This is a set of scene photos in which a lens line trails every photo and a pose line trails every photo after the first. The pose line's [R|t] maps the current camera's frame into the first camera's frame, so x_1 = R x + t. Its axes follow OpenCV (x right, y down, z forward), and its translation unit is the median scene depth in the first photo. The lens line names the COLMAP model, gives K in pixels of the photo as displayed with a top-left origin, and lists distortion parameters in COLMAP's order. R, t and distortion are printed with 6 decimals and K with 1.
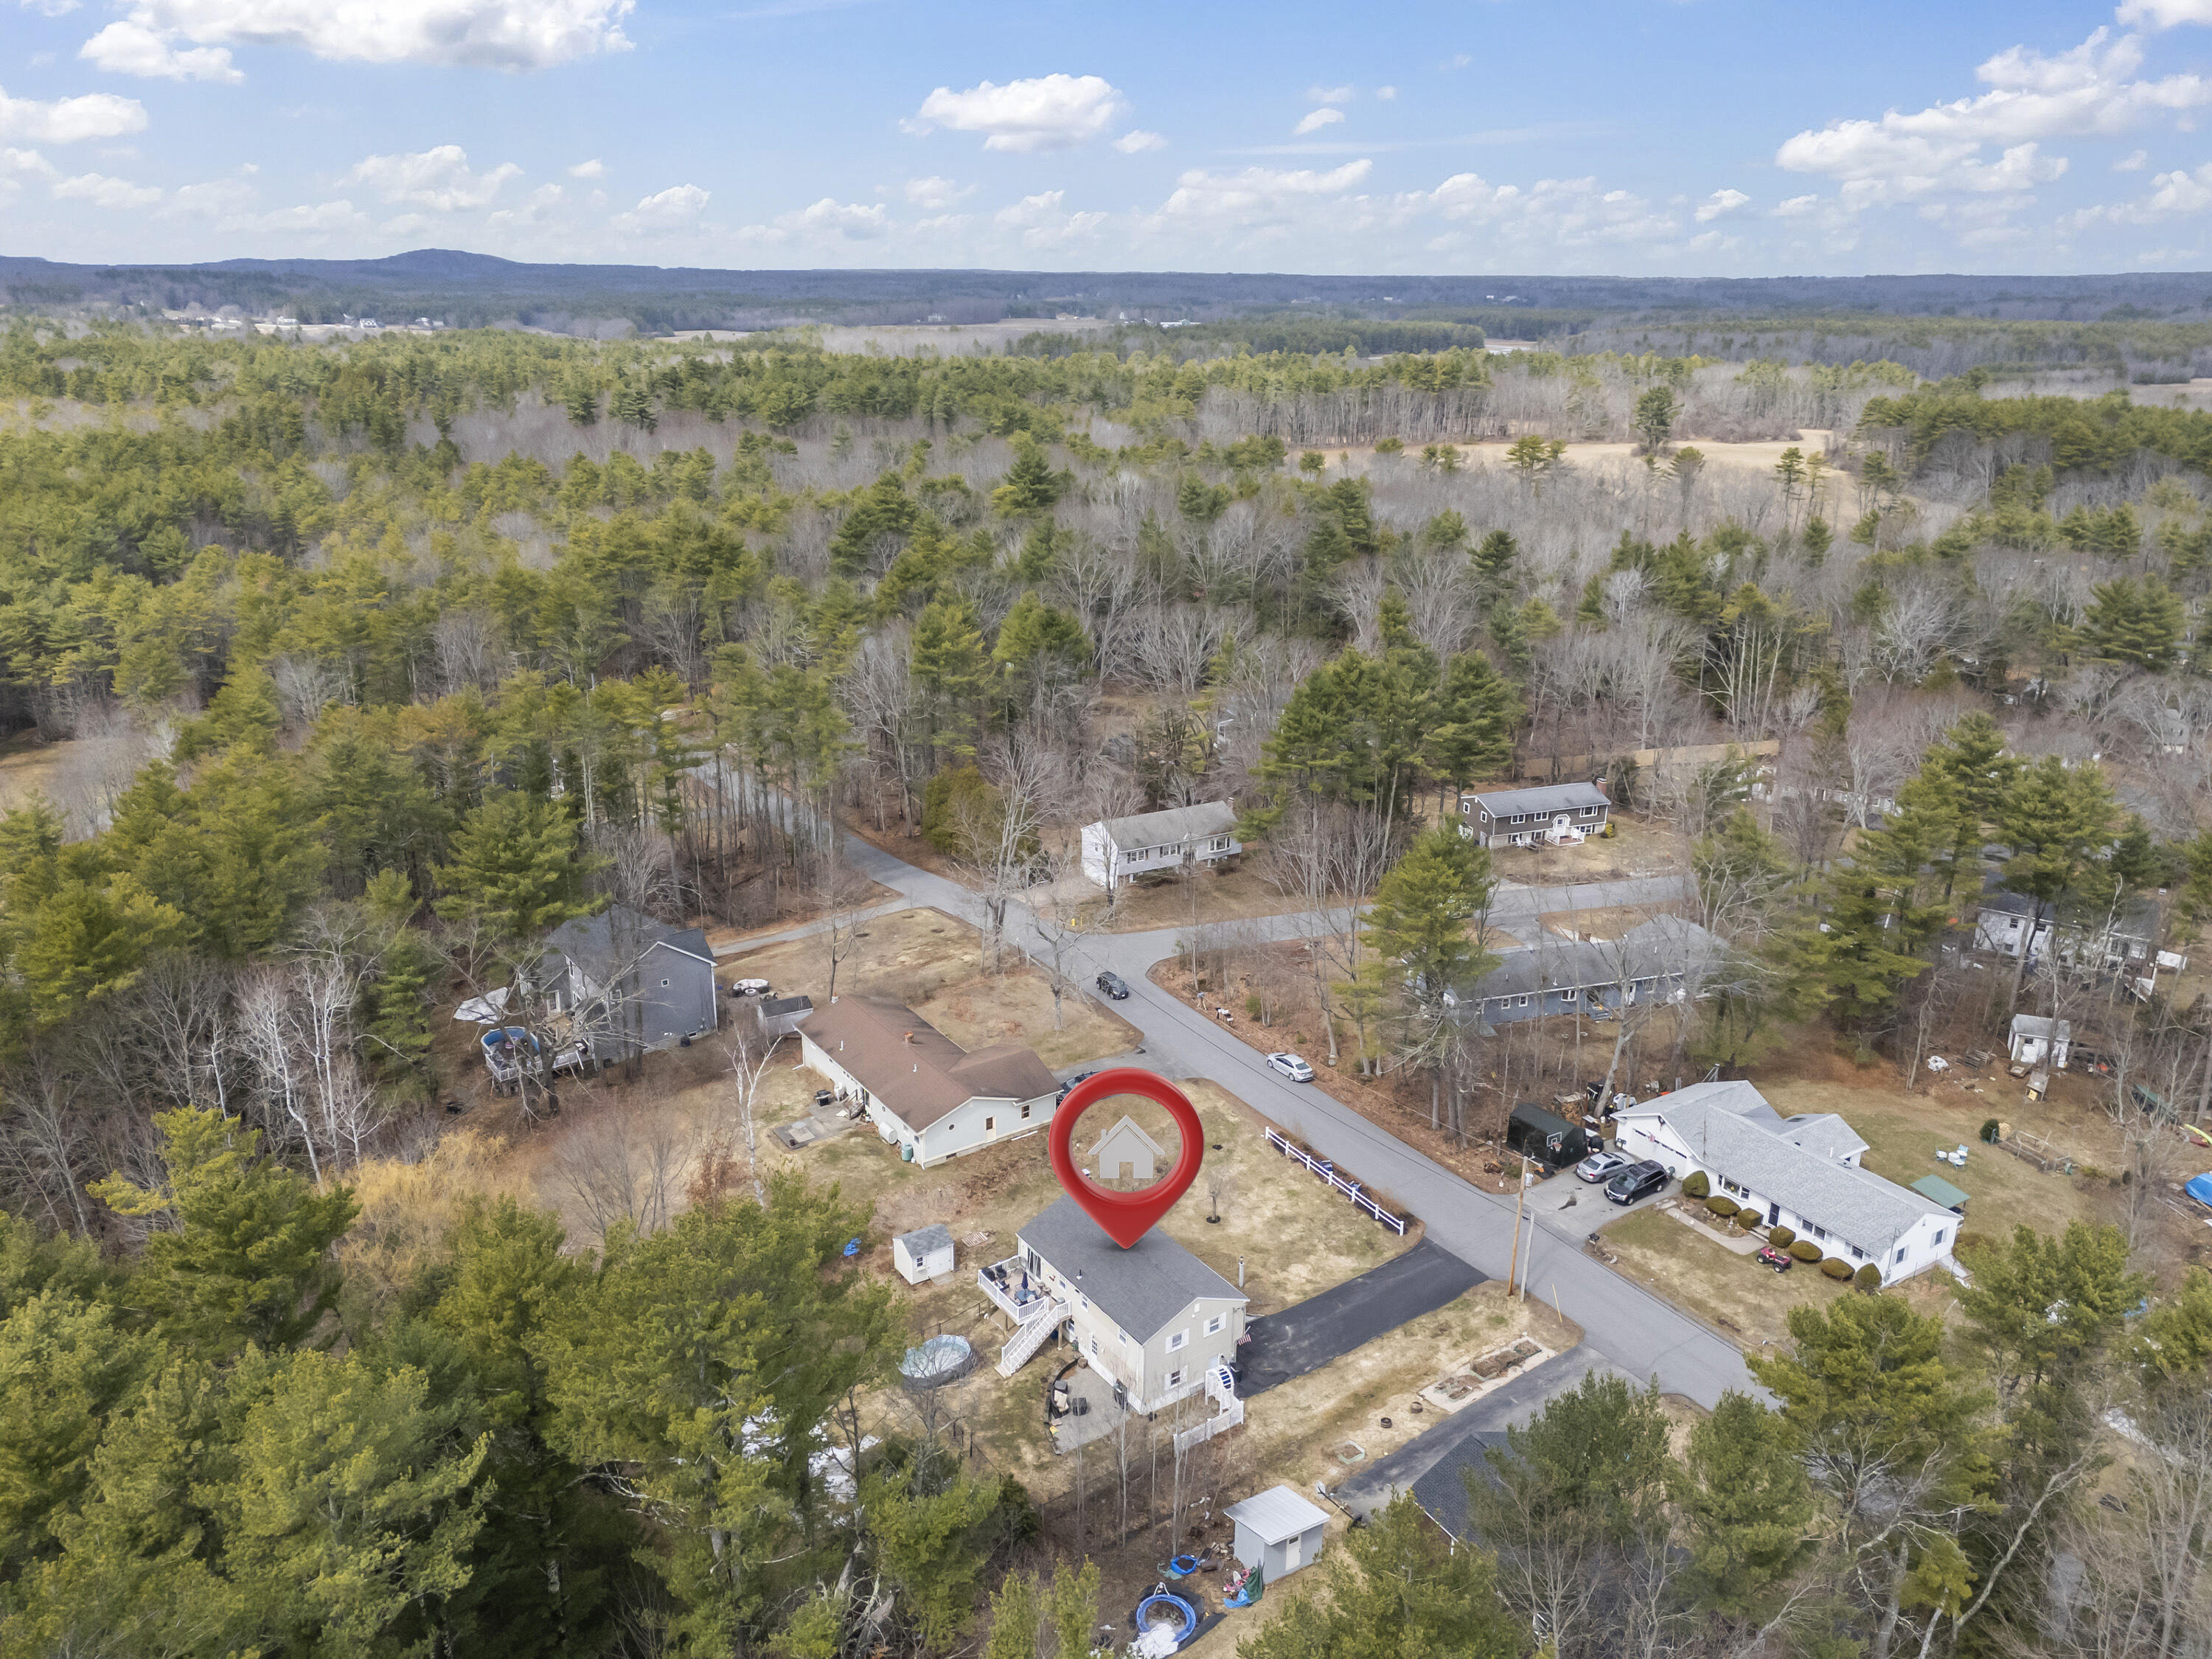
lens RADIAL K [[1609.1, 0, 1096.5], [0, 1609.1, 831.3], [0, 0, 1]] dist [0.074896, -0.072407]
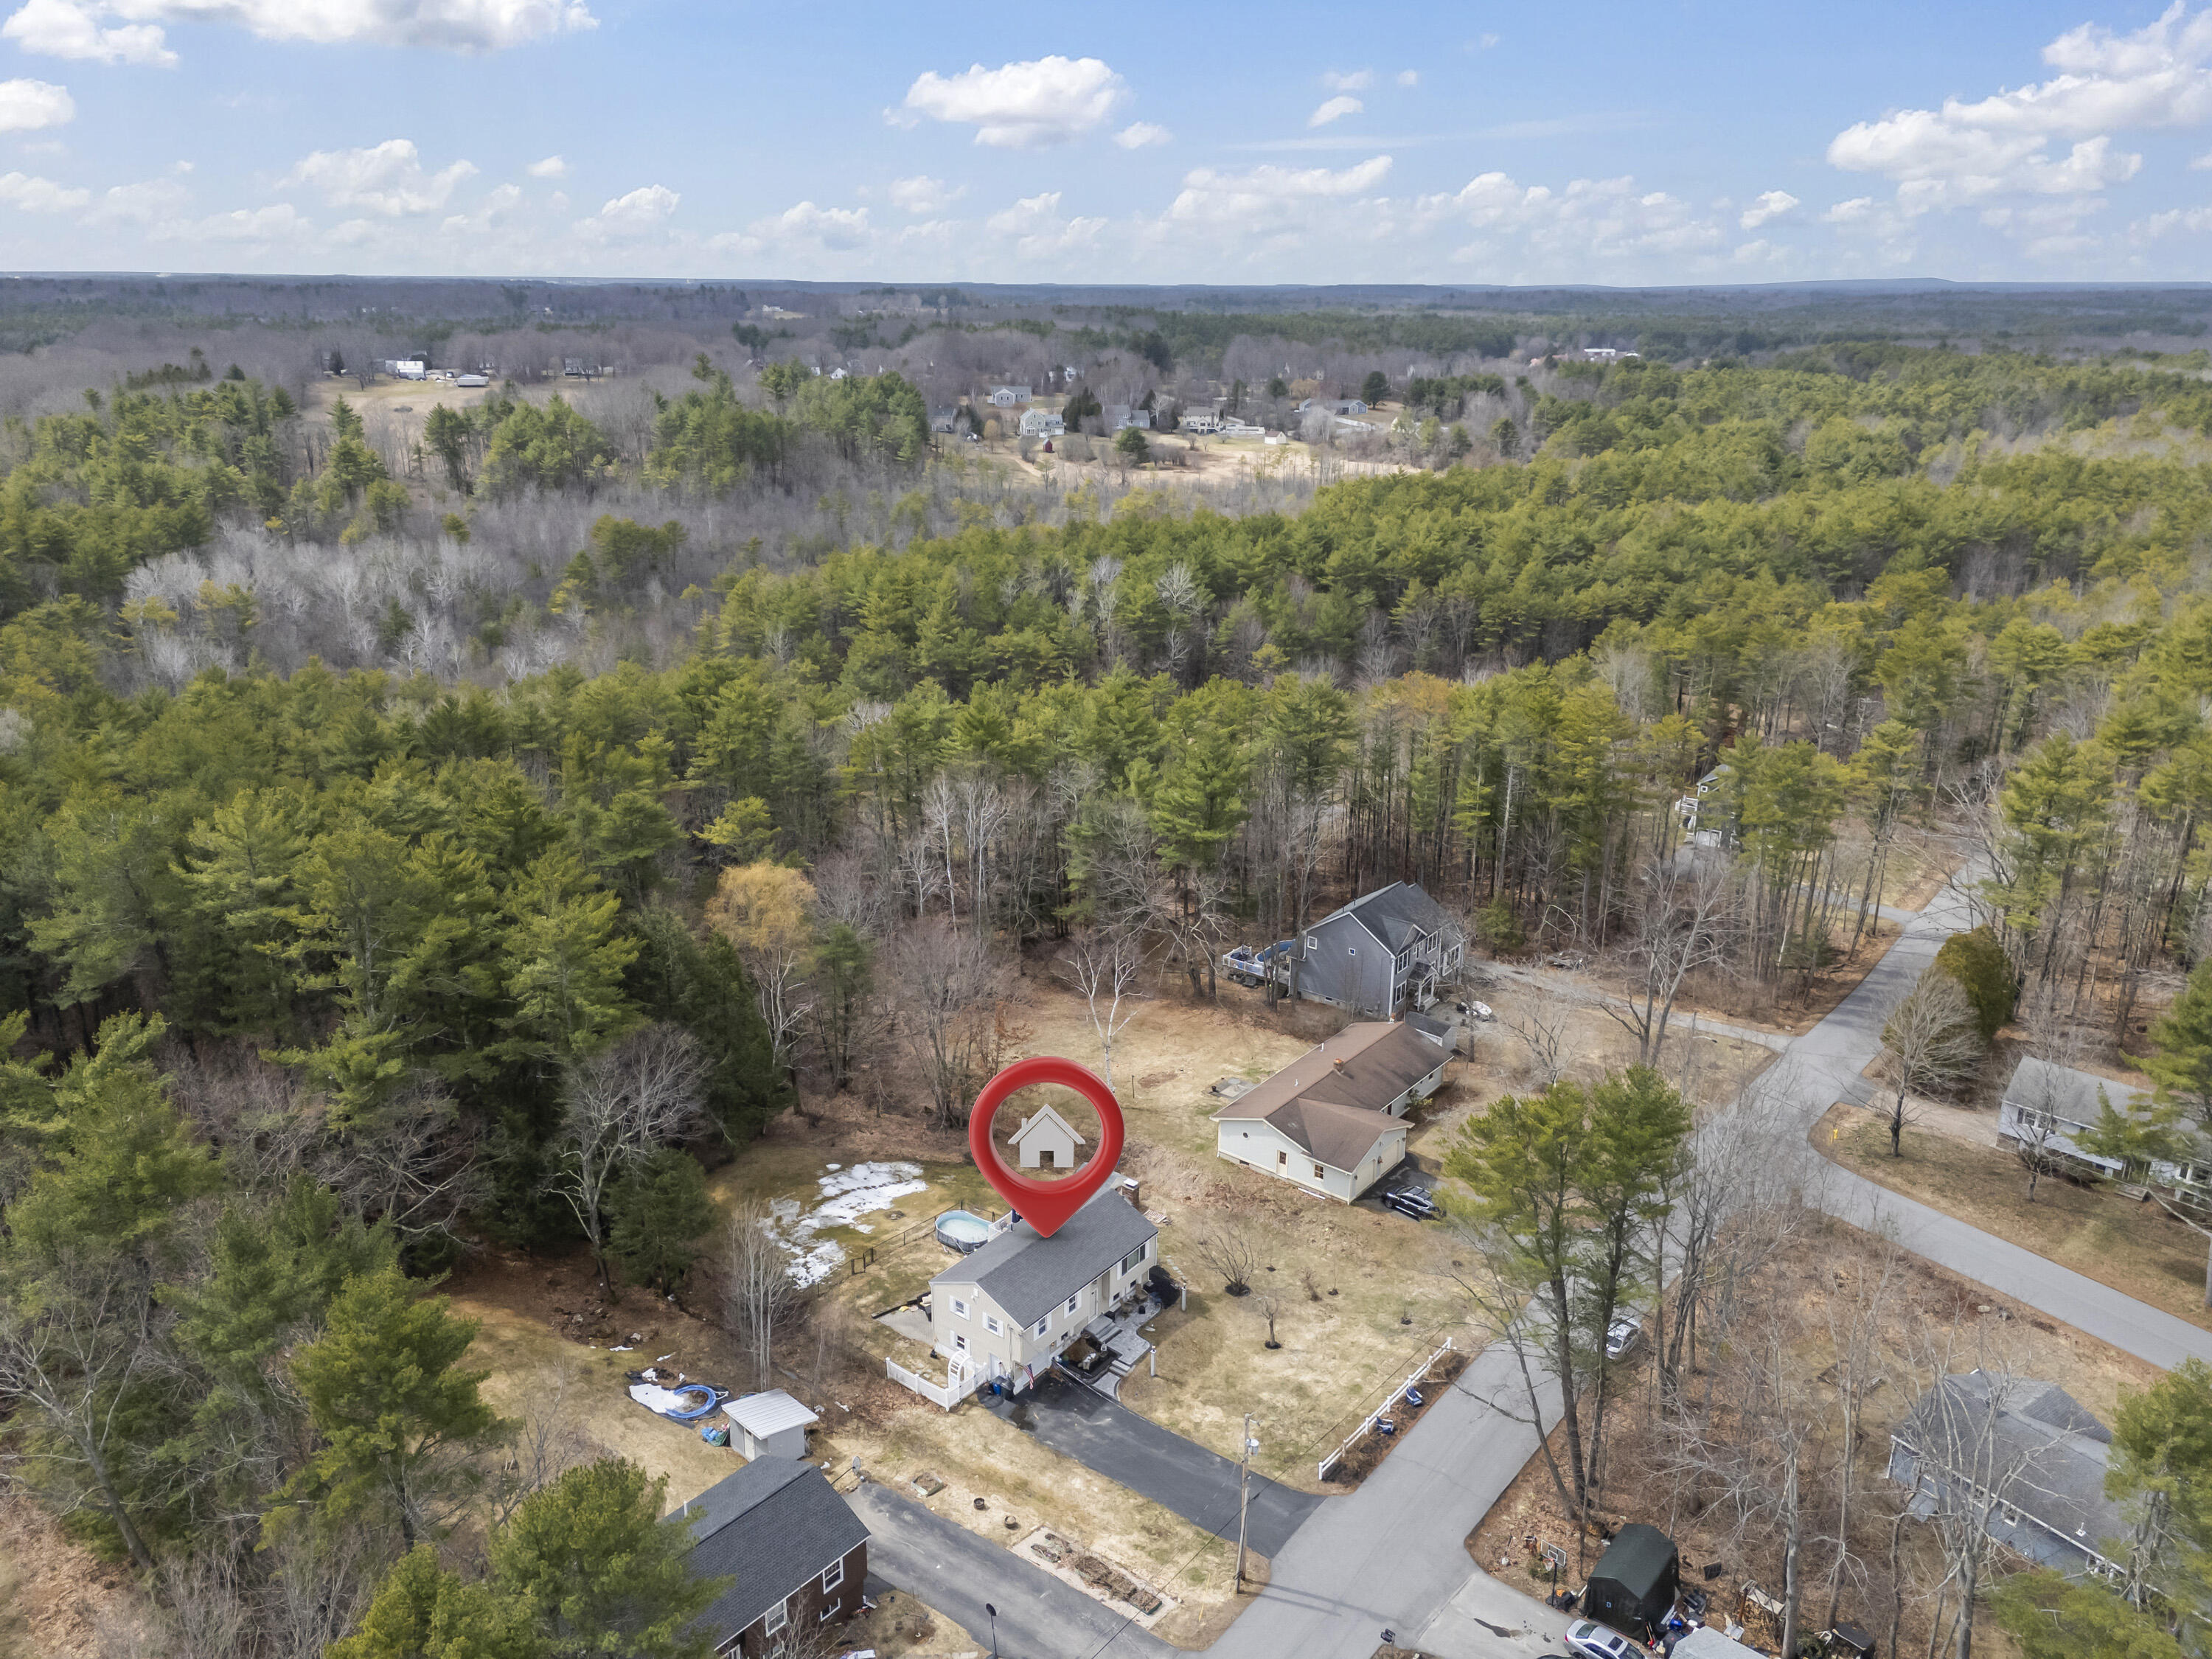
lens RADIAL K [[1609.1, 0, 1096.5], [0, 1609.1, 831.3], [0, 0, 1]] dist [0.074896, -0.072407]
pose [[0.297247, 0.296532, -0.907586, 0.830780], [-0.309839, 0.929067, 0.202074, -0.191260], [0.903130, 0.221140, 0.368040, 0.543738]]
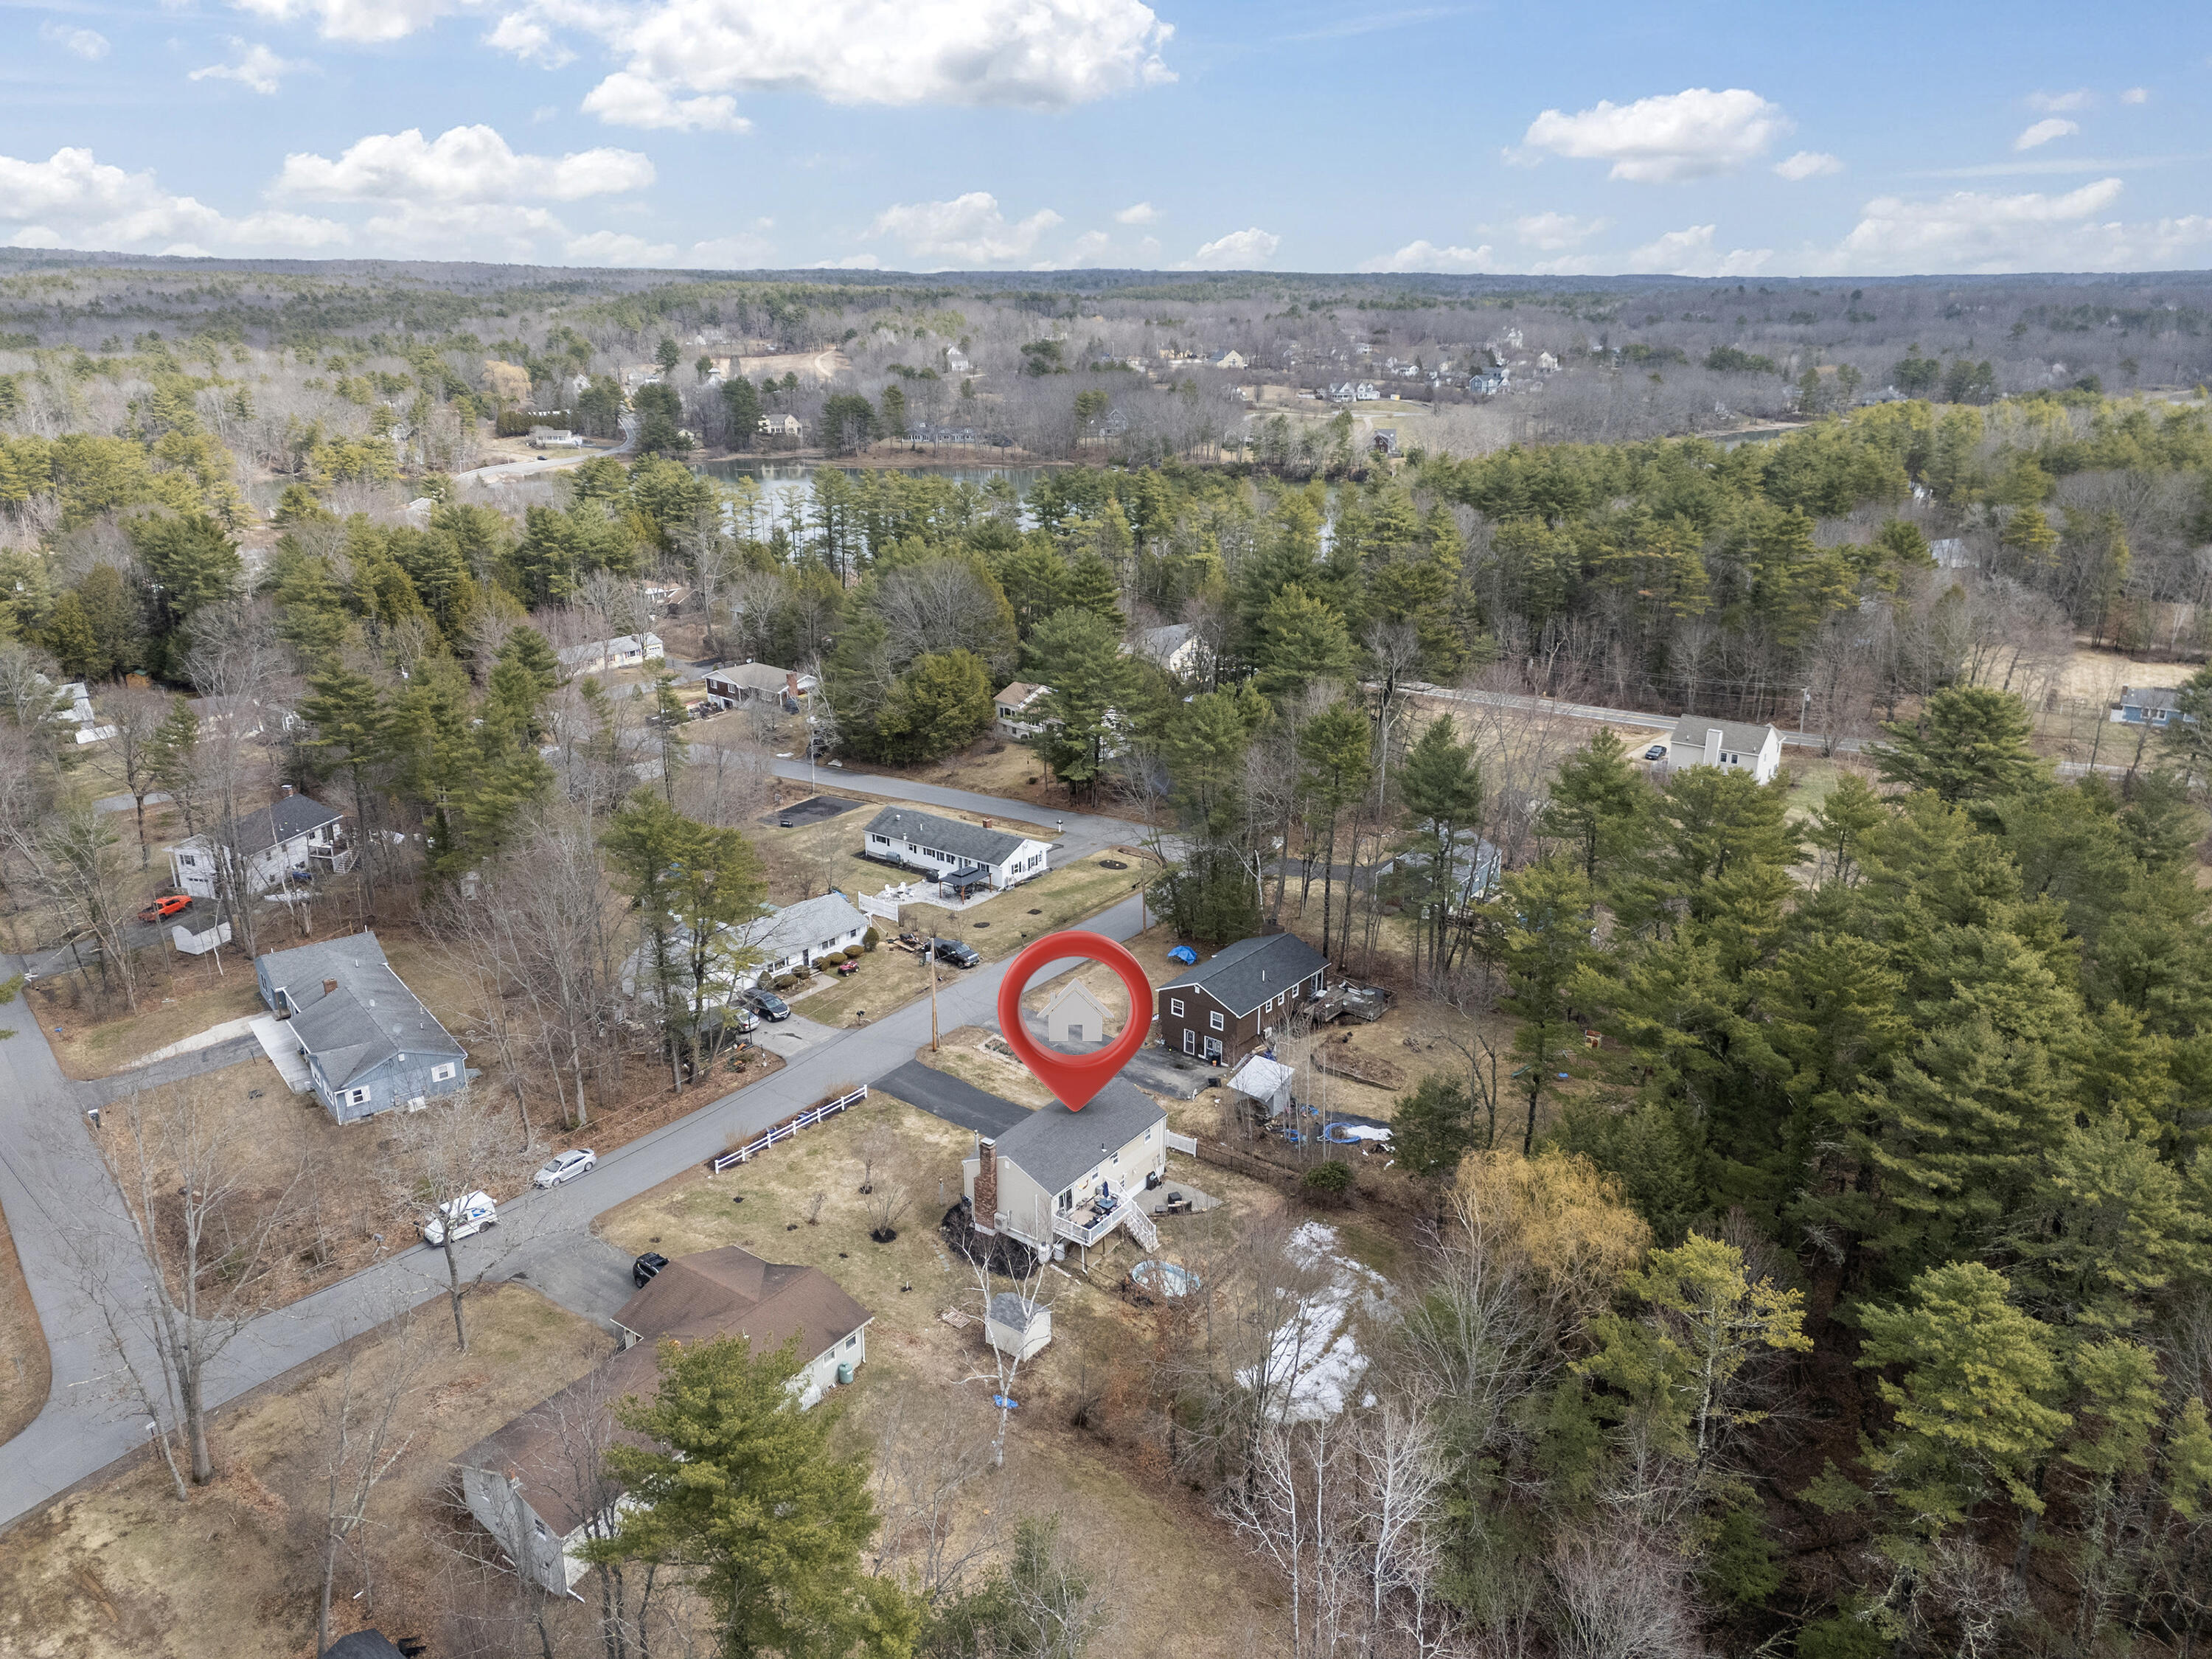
lens RADIAL K [[1609.1, 0, 1096.5], [0, 1609.1, 831.3], [0, 0, 1]] dist [0.074896, -0.072407]
pose [[-0.334159, -0.312827, 0.889088, -0.866527], [0.304885, 0.856718, 0.416028, -0.357317], [-0.891842, 0.410089, -0.190904, 1.032647]]
